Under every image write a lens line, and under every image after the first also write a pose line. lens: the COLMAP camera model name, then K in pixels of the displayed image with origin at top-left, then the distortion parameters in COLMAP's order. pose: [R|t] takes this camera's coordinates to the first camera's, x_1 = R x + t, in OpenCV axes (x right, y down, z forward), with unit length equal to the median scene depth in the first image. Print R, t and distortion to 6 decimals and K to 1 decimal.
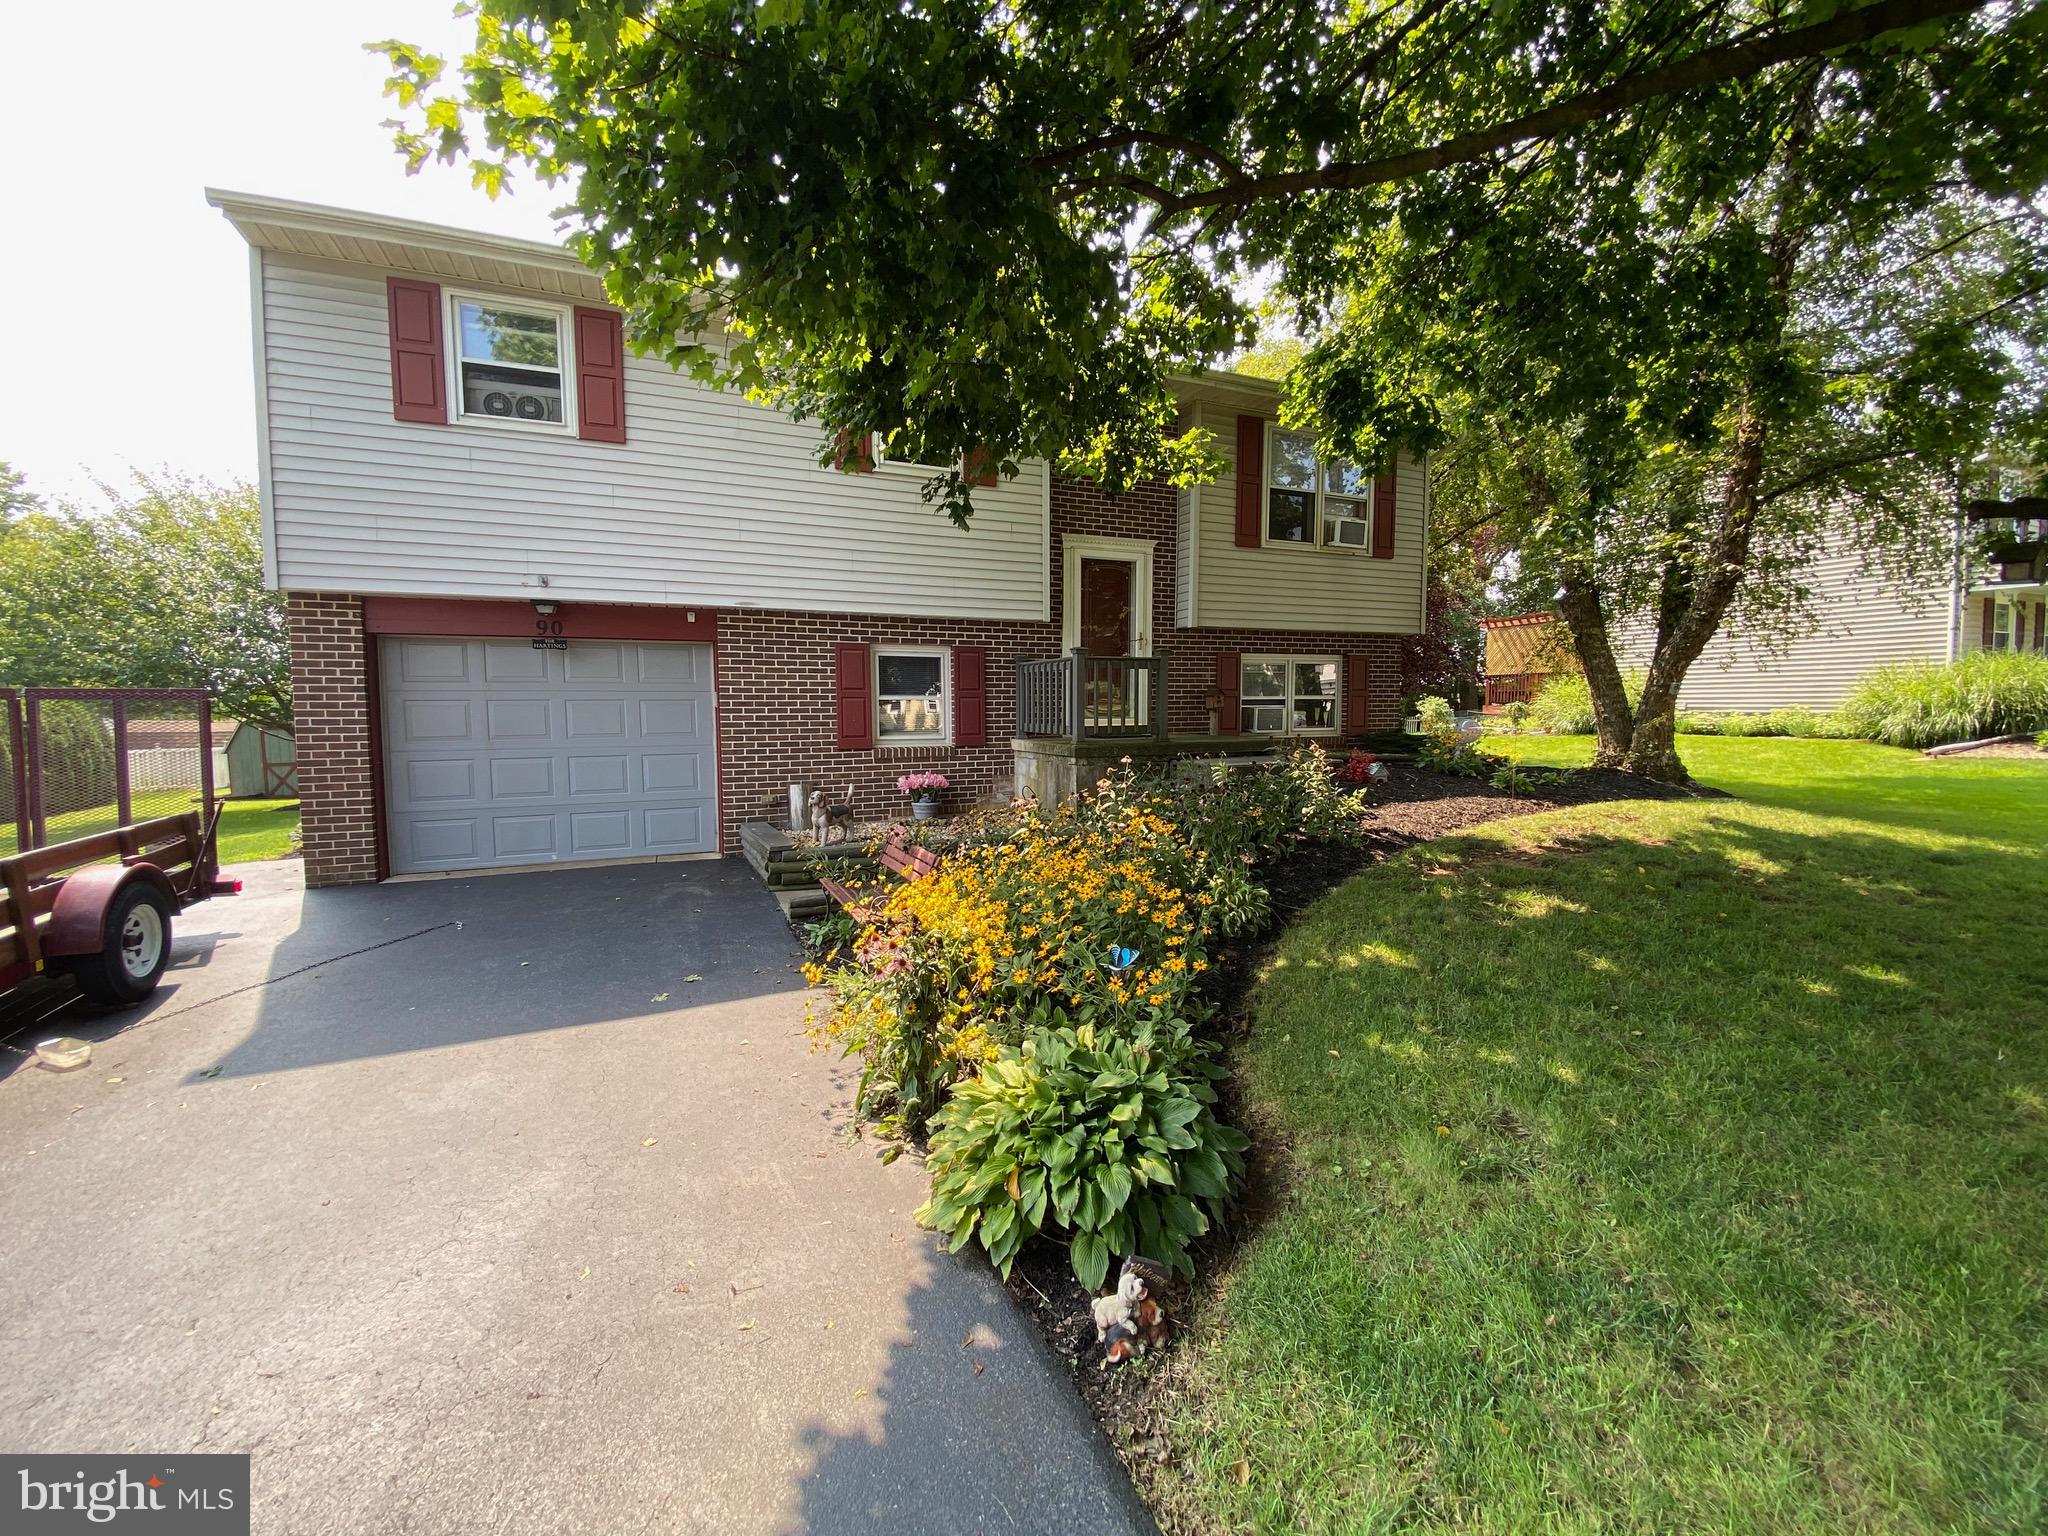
lens RADIAL K [[832.6, 0, 1020.8], [0, 832.6, 777.1], [0, 0, 1]] dist [0.011827, -0.016706]
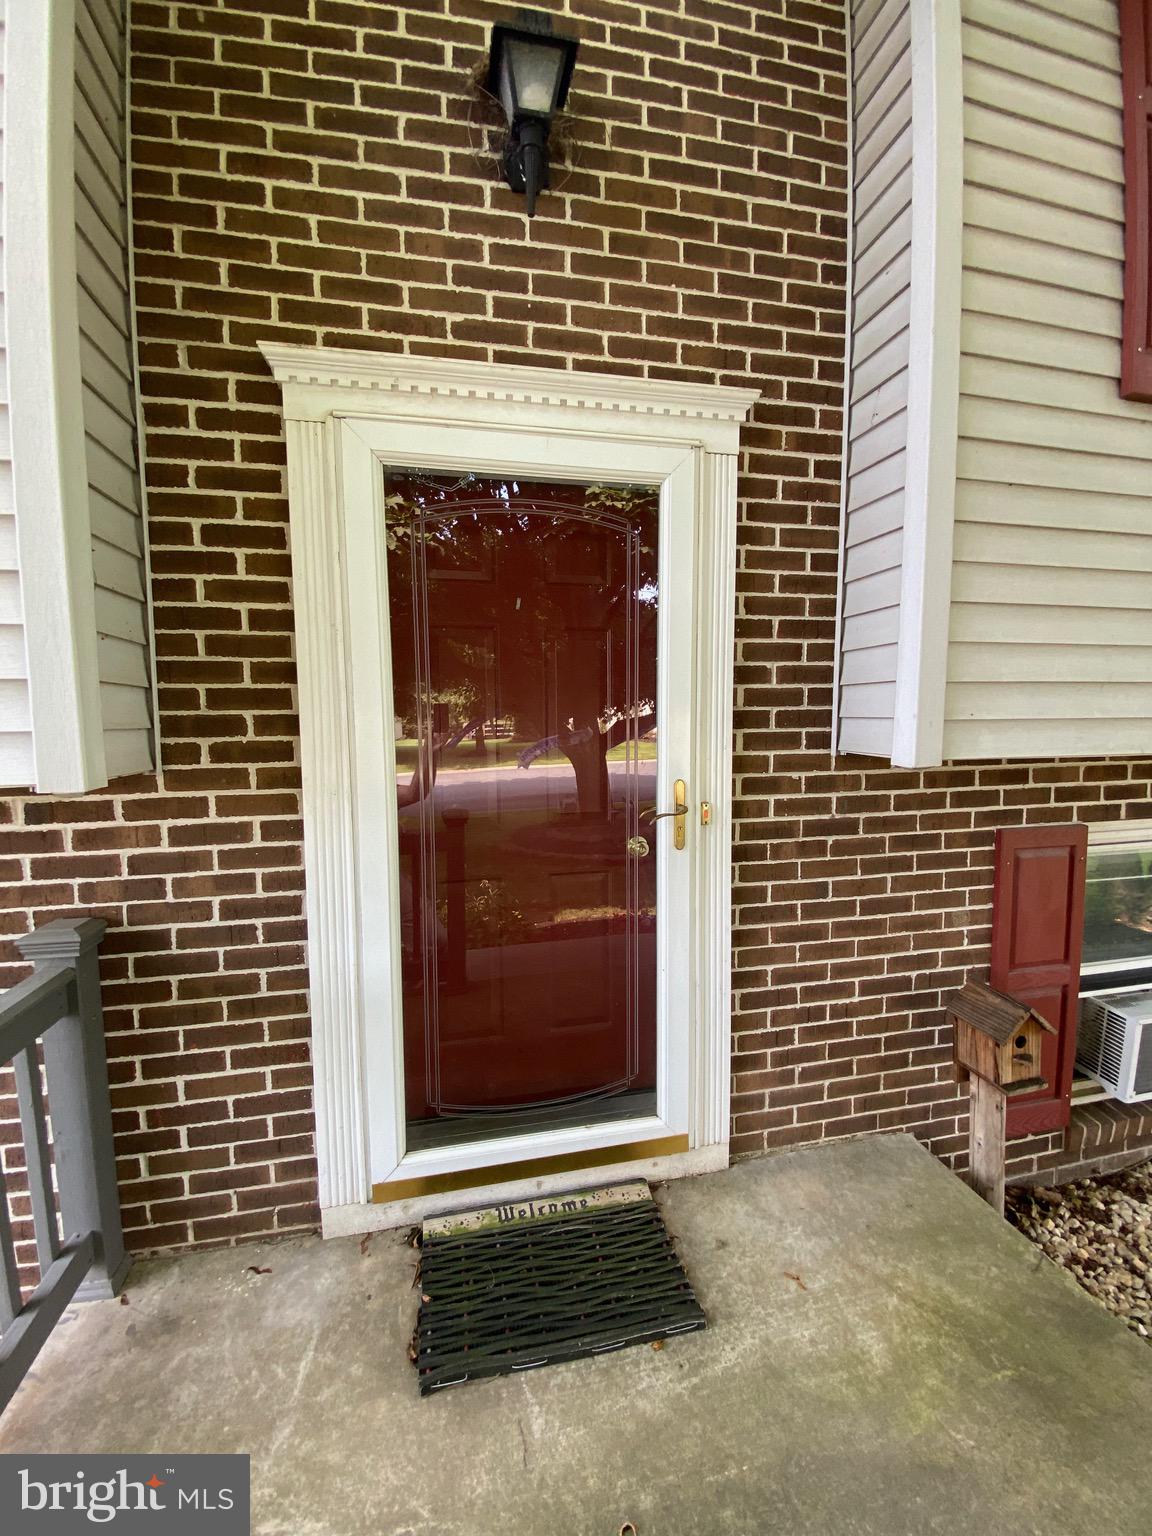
lens RADIAL K [[624.5, 0, 576.6], [0, 624.5, 767.7], [0, 0, 1]] dist [0.011827, -0.016706]
pose [[0.982382, 0.011313, -0.186539, 0.199668], [-0.011305, 0.999935, 0.001104, -0.240224], [0.186539, 0.001025, 0.982447, 1.101970]]
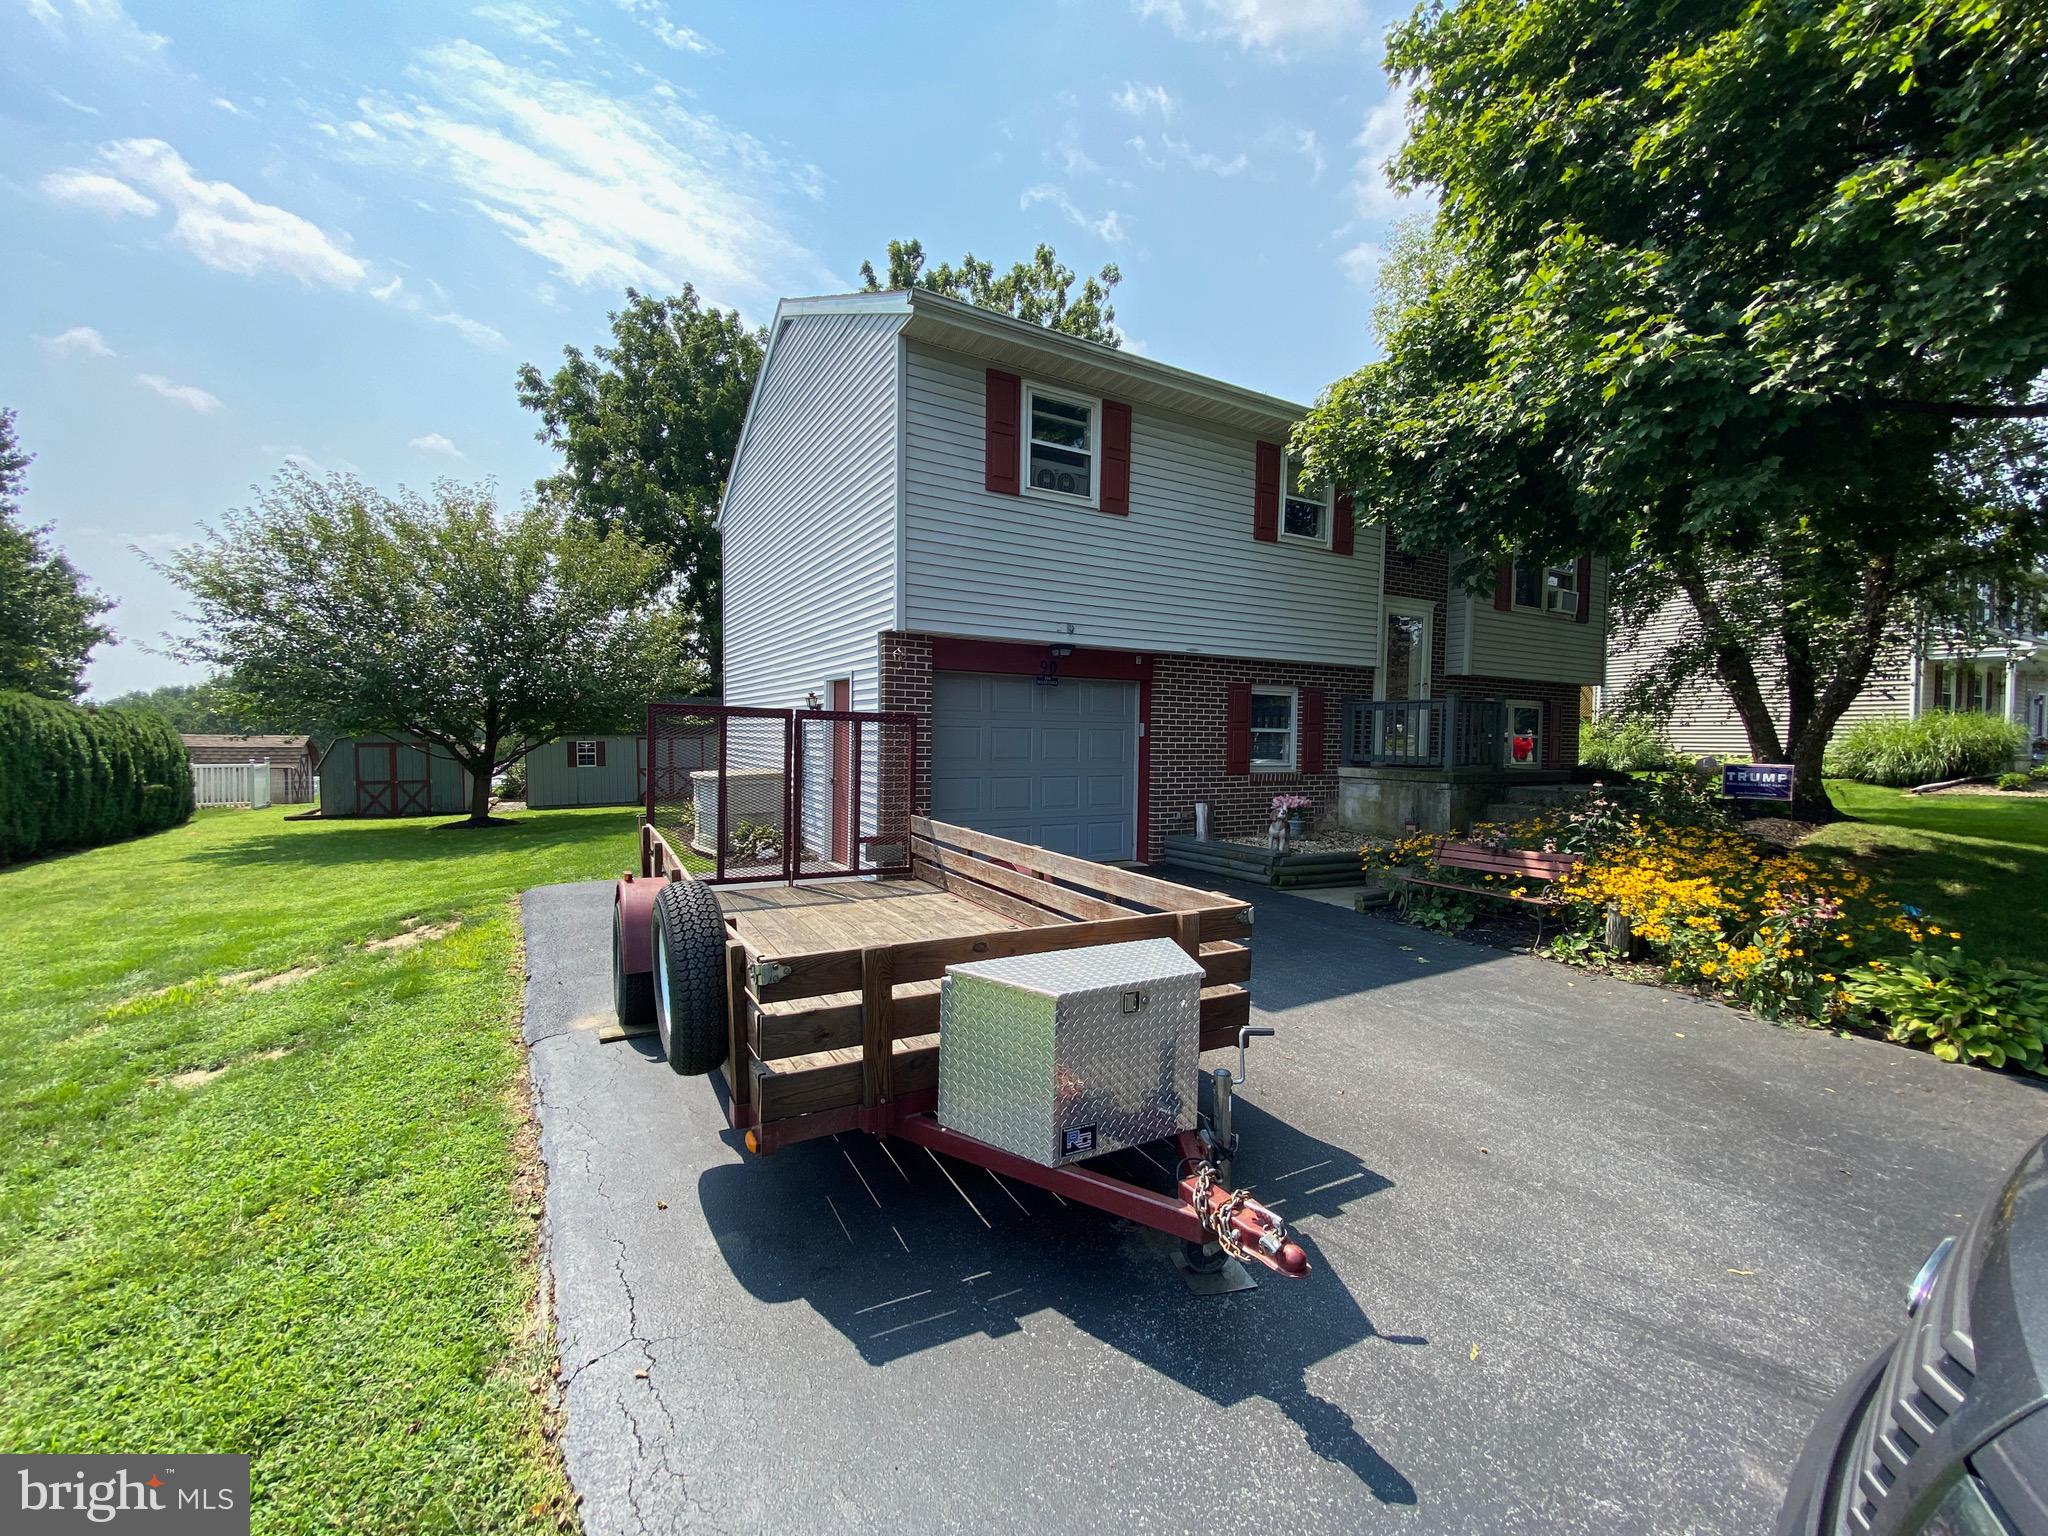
lens RADIAL K [[832.6, 0, 1019.2], [0, 832.6, 789.4], [0, 0, 1]] dist [0.011827, -0.016706]
pose [[0.994014, 0.012321, 0.108554, -0.753502], [-0.010046, 0.999719, -0.021476, 0.019671], [-0.108788, 0.020257, 0.993858, -0.159378]]
